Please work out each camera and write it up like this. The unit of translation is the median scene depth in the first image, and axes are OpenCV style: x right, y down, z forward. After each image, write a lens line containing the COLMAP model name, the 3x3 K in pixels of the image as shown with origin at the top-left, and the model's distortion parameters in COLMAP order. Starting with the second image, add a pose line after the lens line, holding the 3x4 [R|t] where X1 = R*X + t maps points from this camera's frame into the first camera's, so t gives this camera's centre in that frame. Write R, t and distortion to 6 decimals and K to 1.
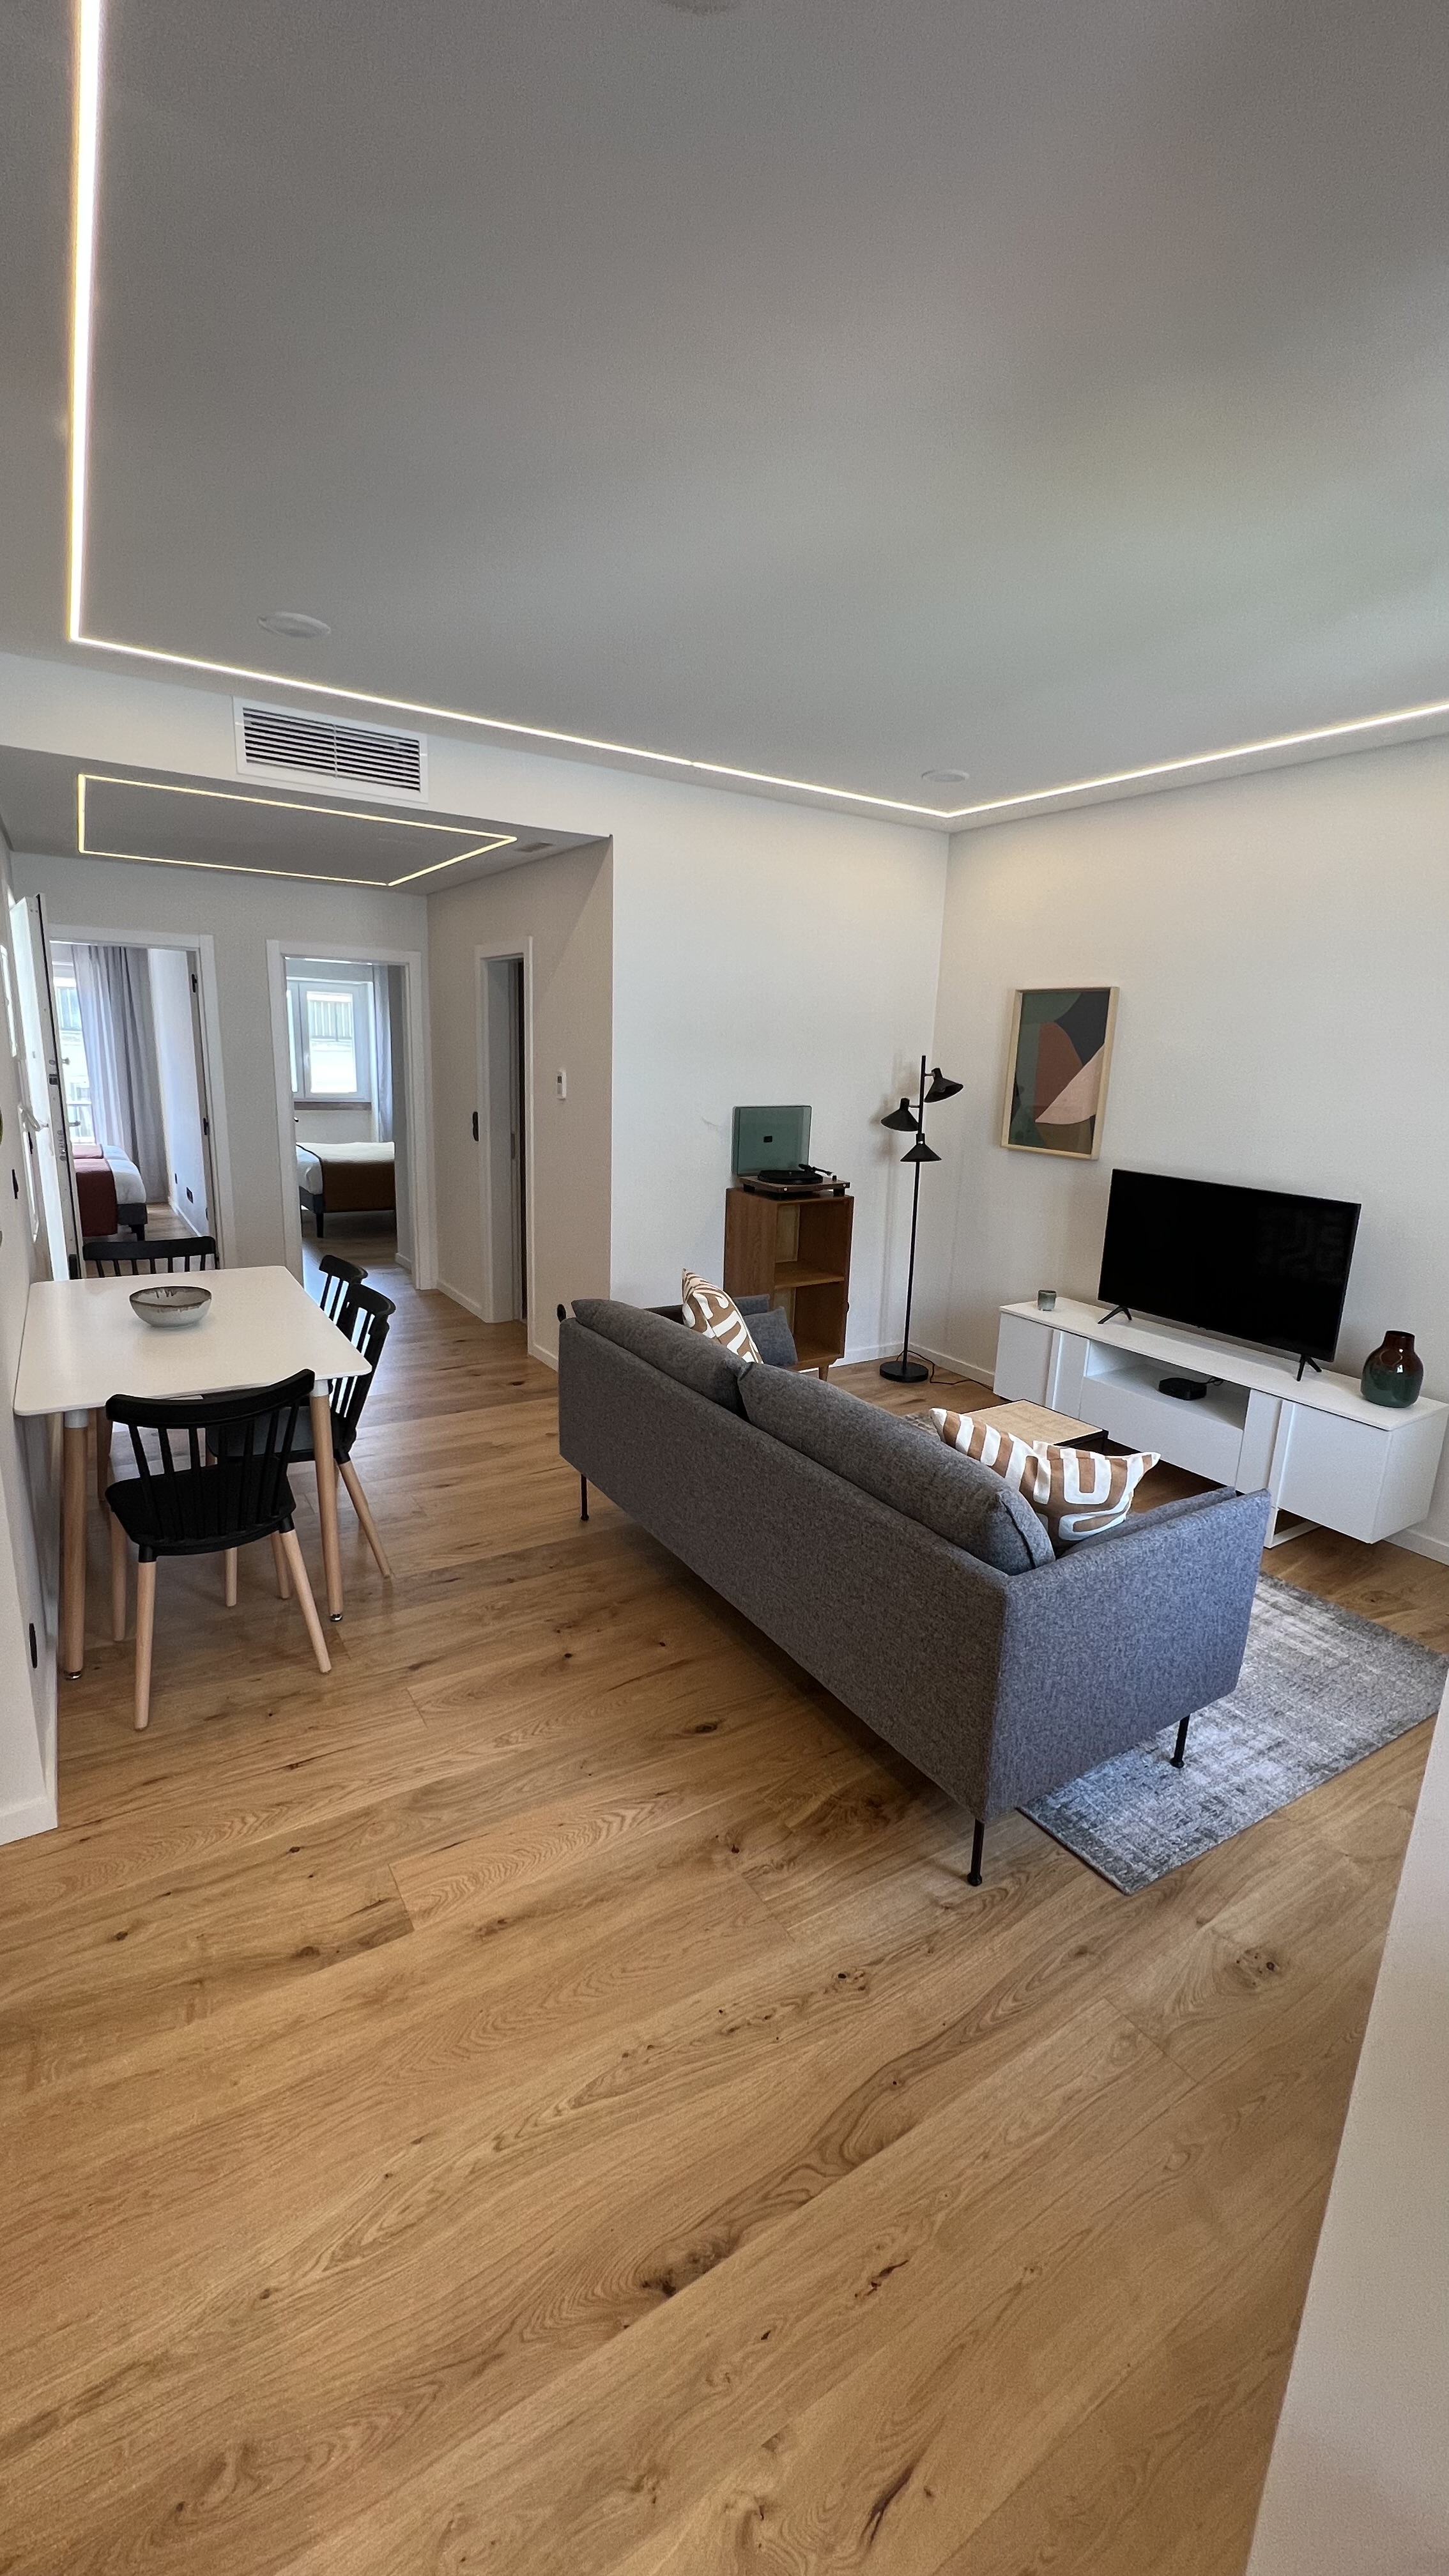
lens RADIAL K [[1028.8, 0, 729.9], [0, 1028.8, 1290.8], [0, 0, 1]] dist [-0.001095, 0.000572]
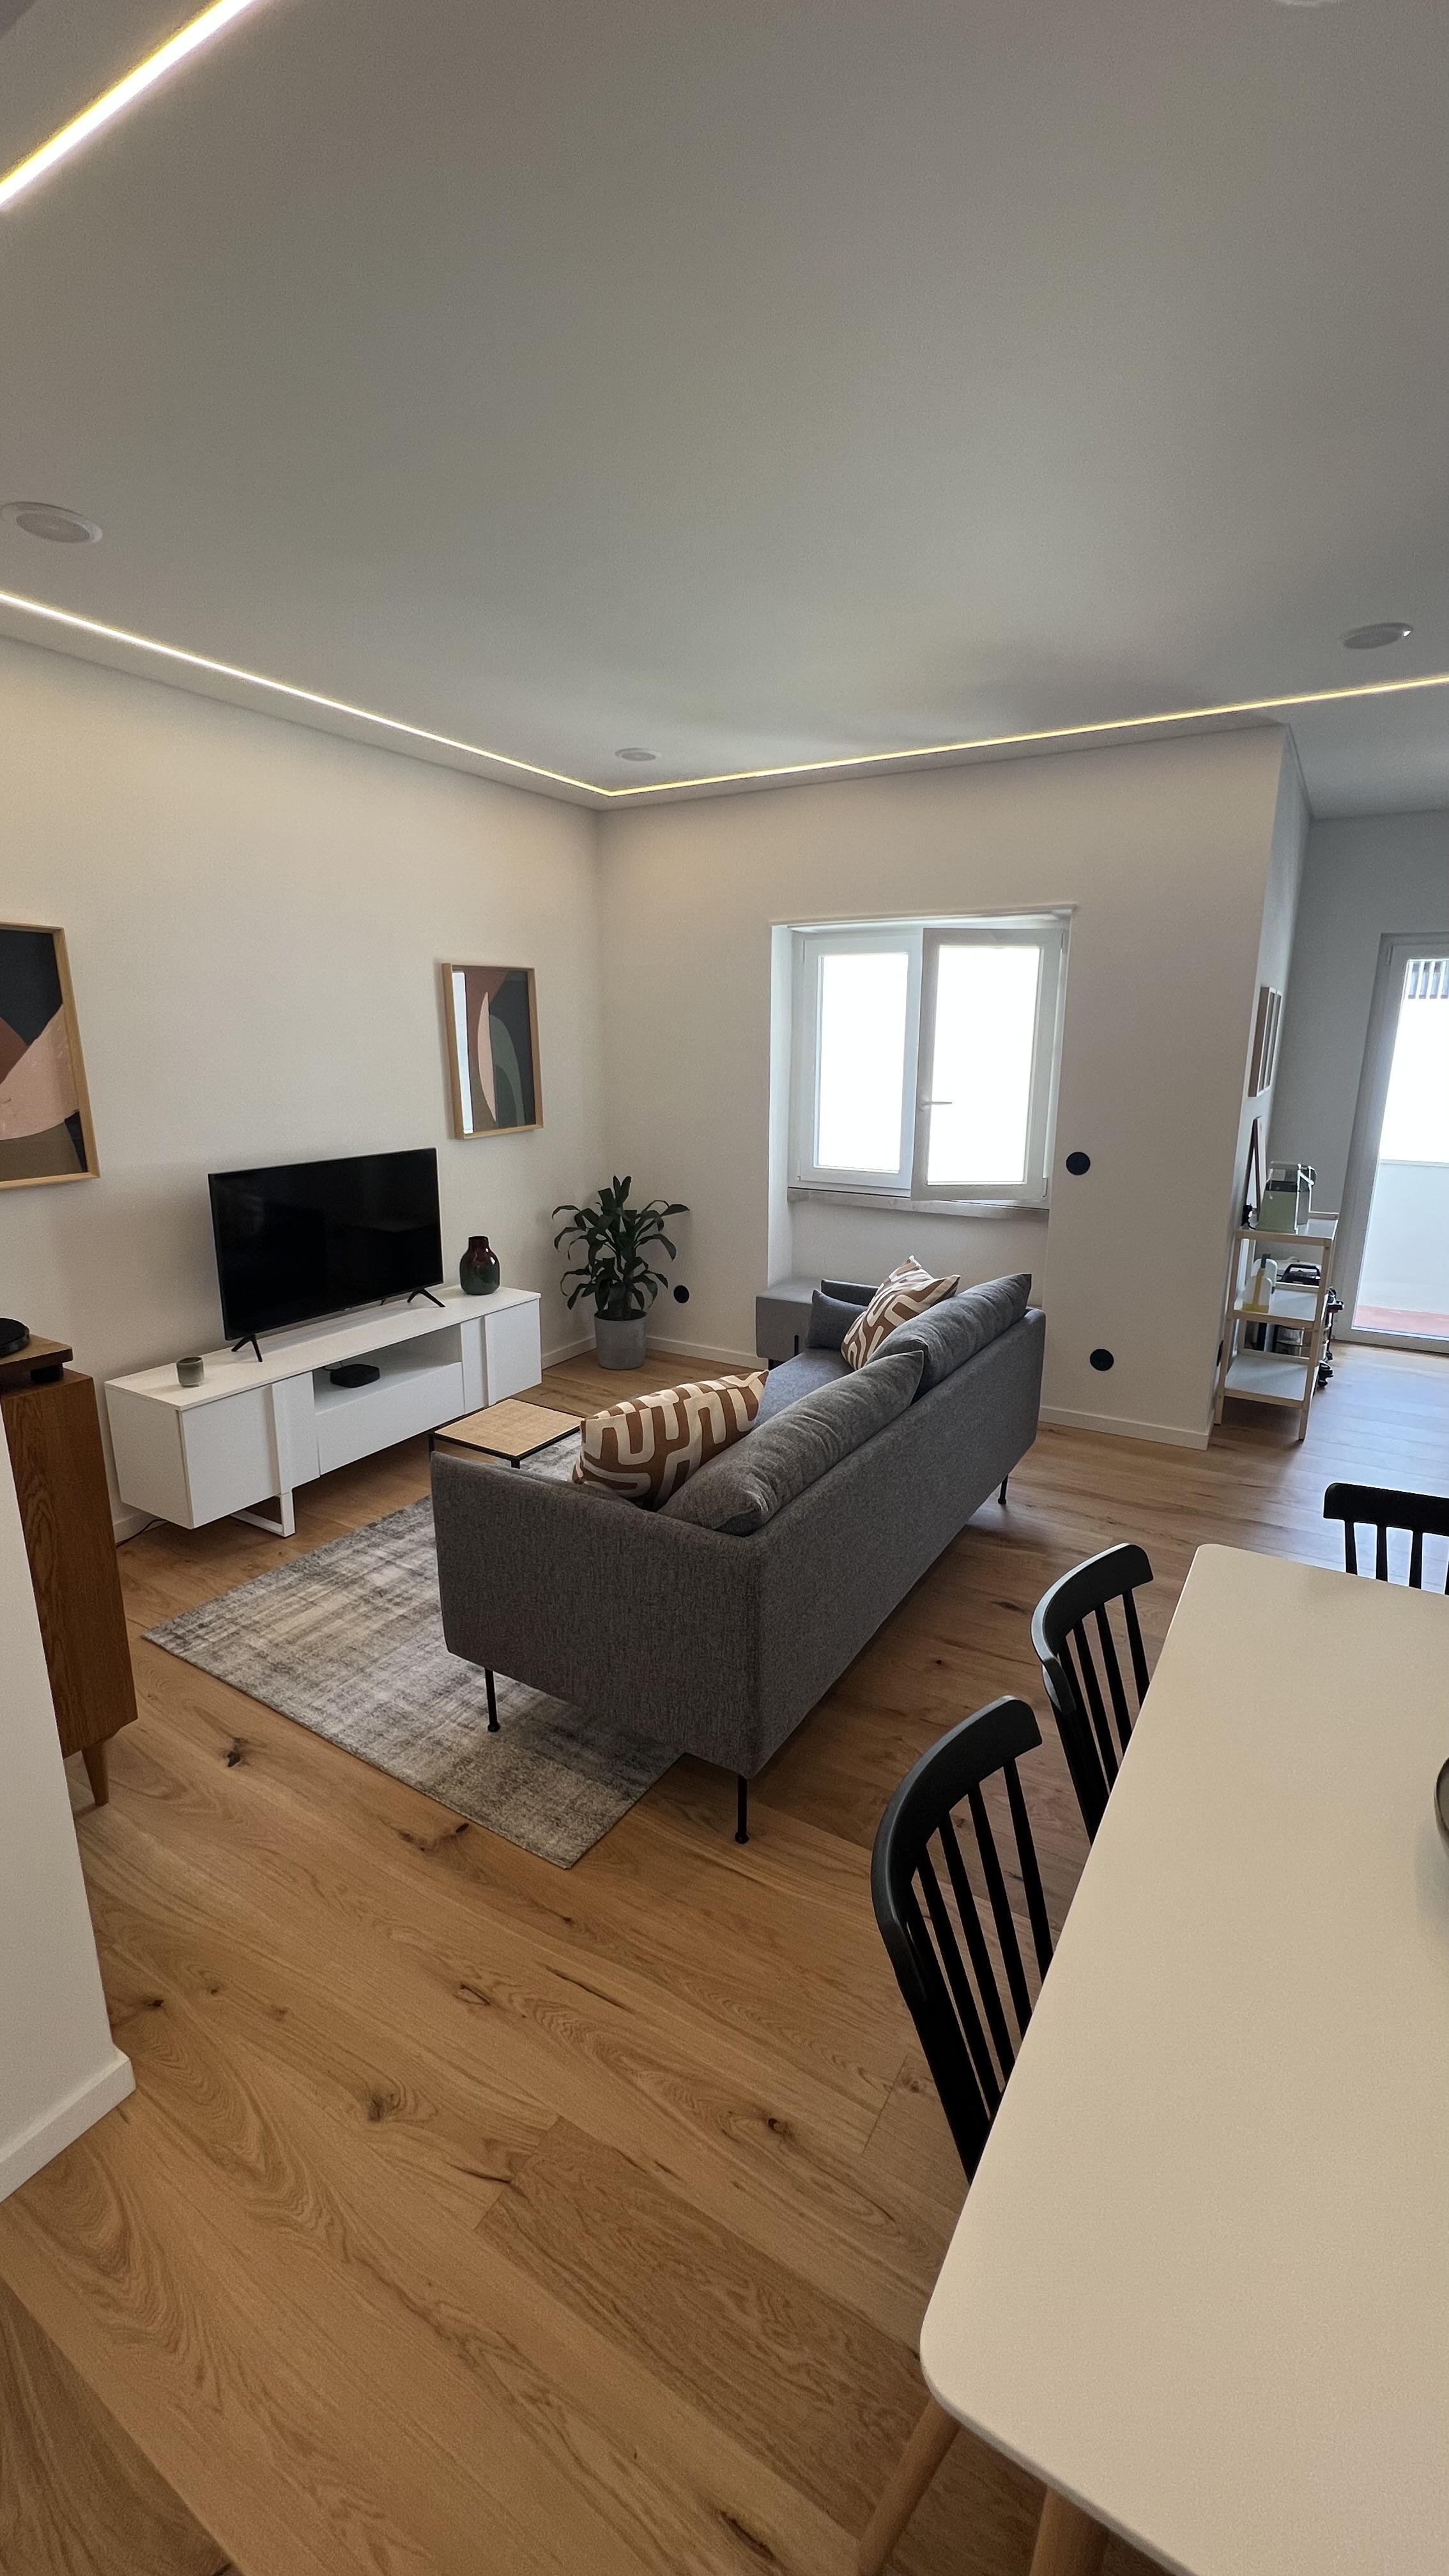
lens RADIAL K [[1028.8, 0, 726.5], [0, 1028.8, 1288.1], [0, 0, 1]] dist [-0.001095, 0.000572]
pose [[-0.442941, -0.255084, 0.859497, -0.698519], [0.191232, 0.909729, 0.368543, -0.360274], [-0.875919, 0.327606, -0.354176, 1.361162]]
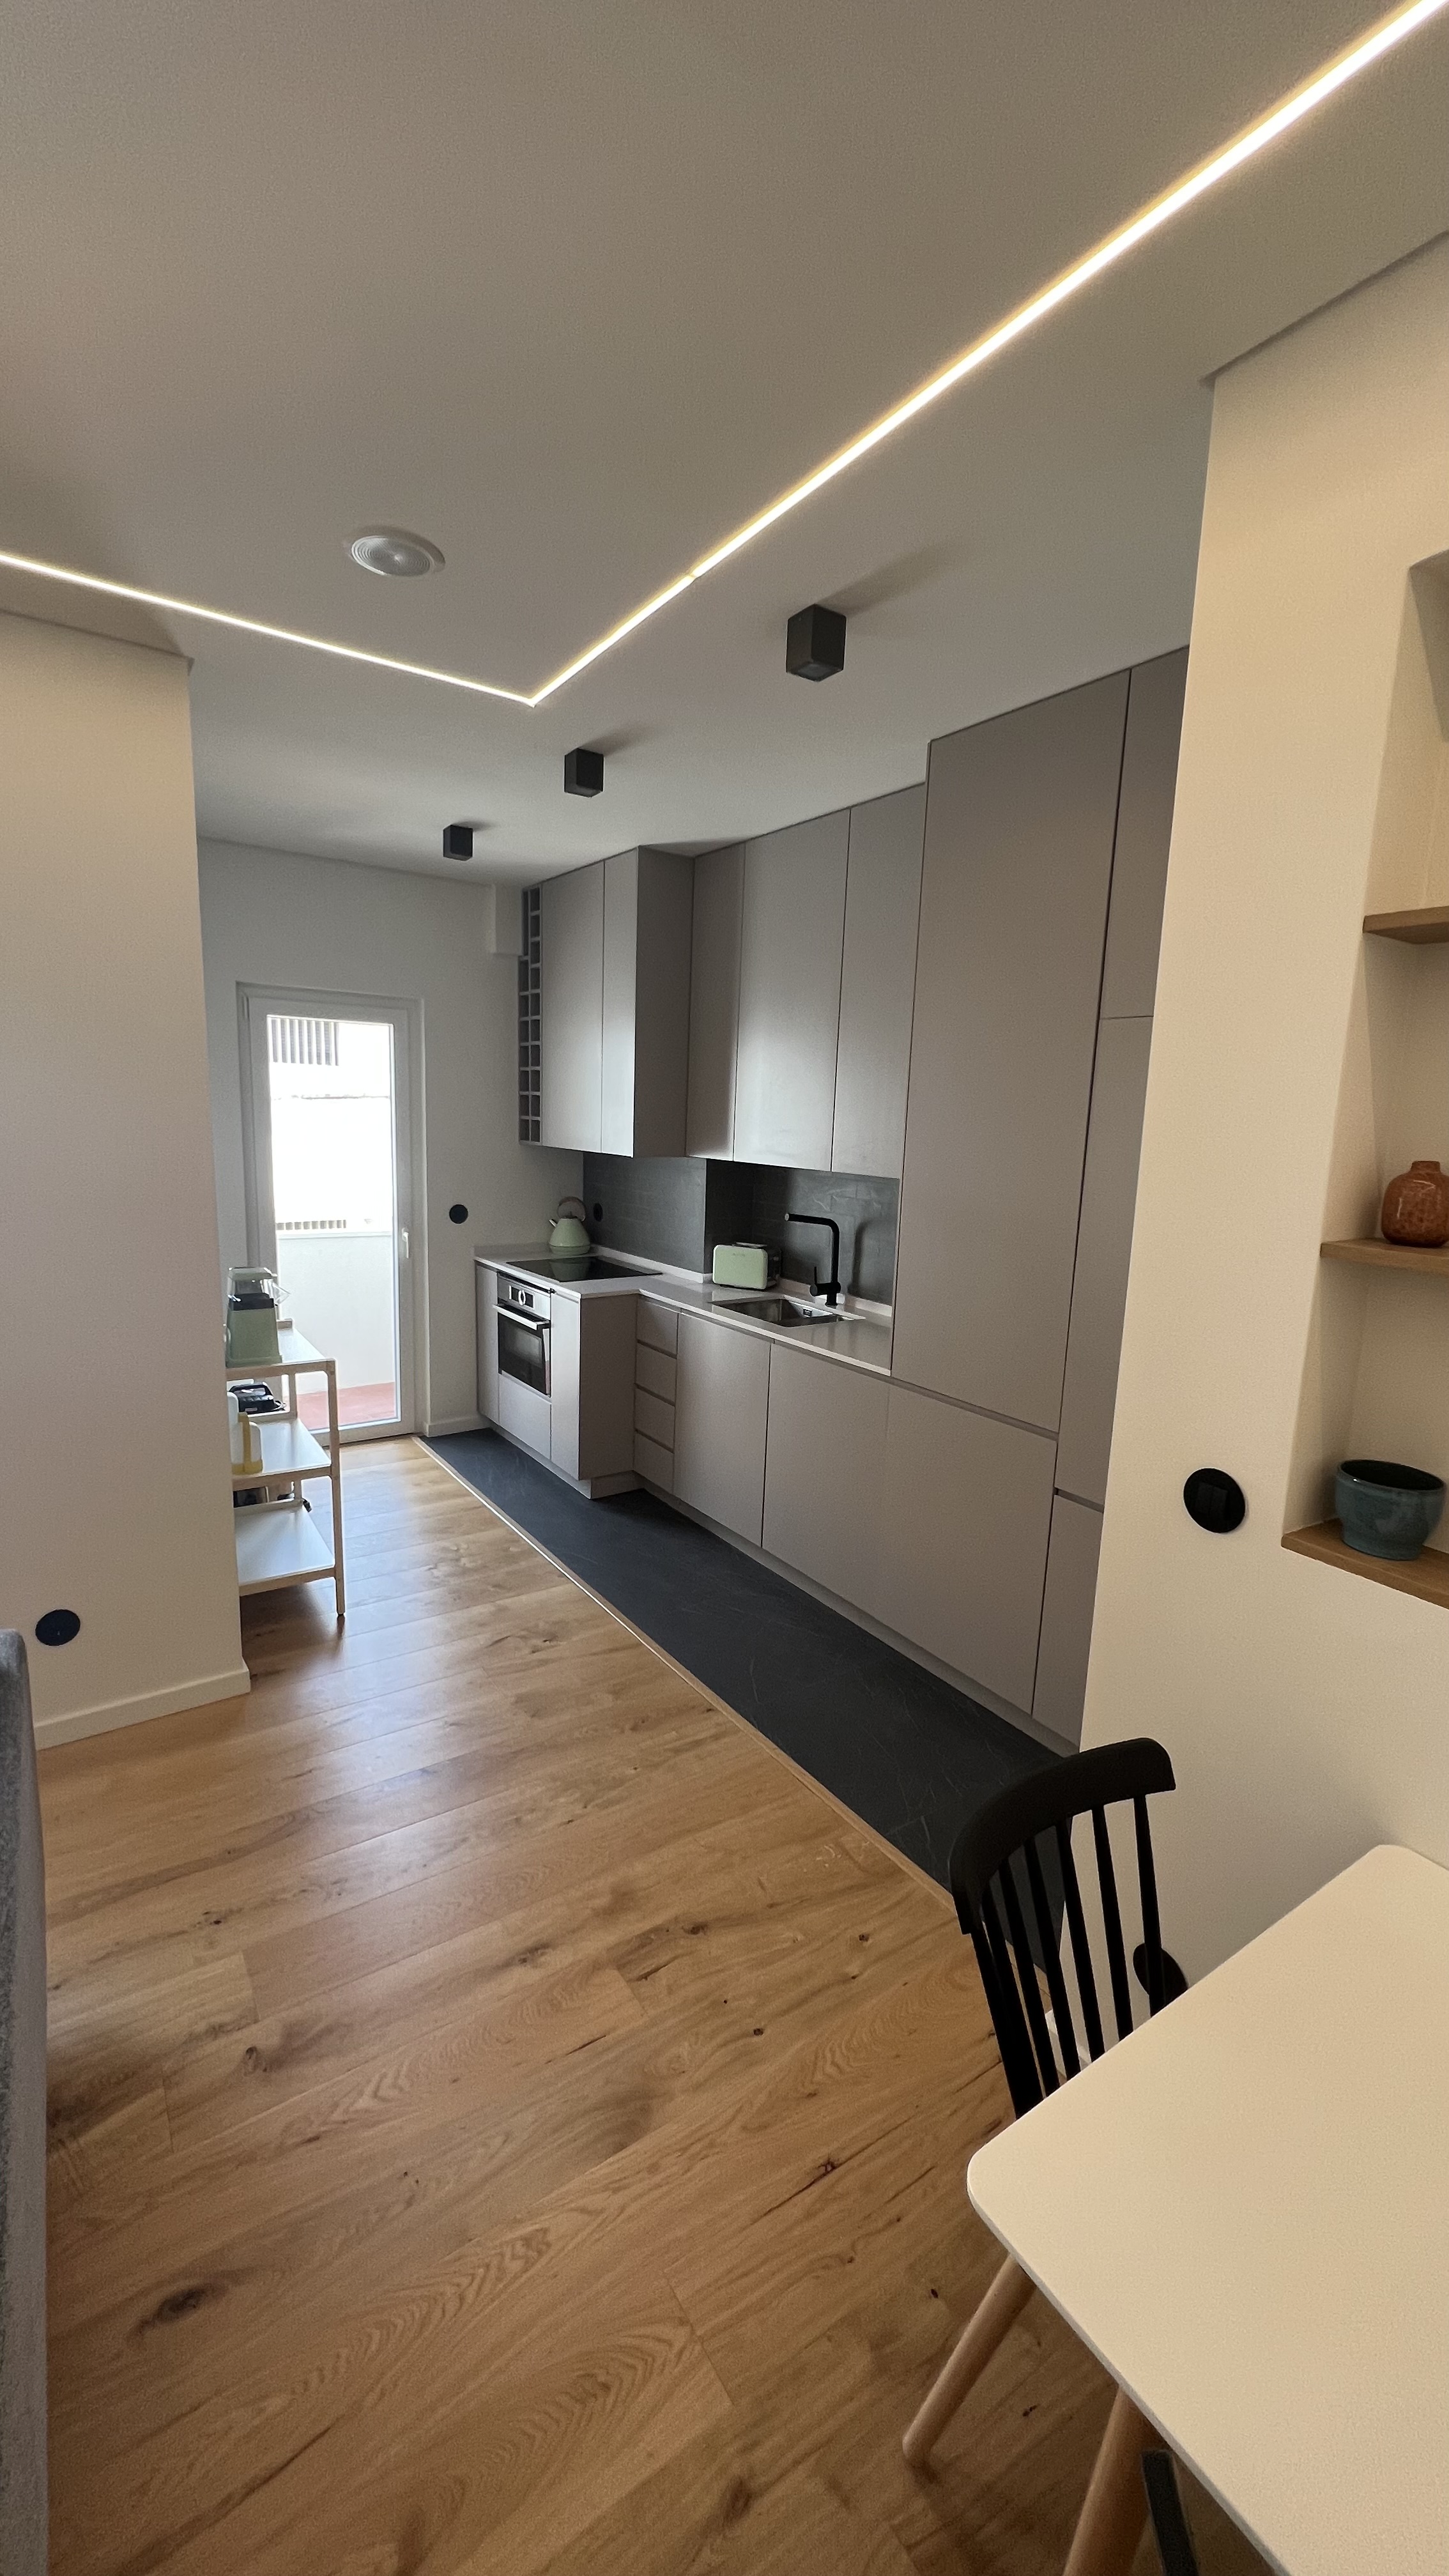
lens RADIAL K [[1028.8, 0, 746.2], [0, 1028.8, 1284.1], [0, 0, 1]] dist [-0.001095, 0.000572]
pose [[-0.996289, -0.070658, -0.049148, -0.228558], [-0.084262, 0.917146, 0.389542, -0.289848], [0.017551, 0.392238, -0.919696, 1.115966]]
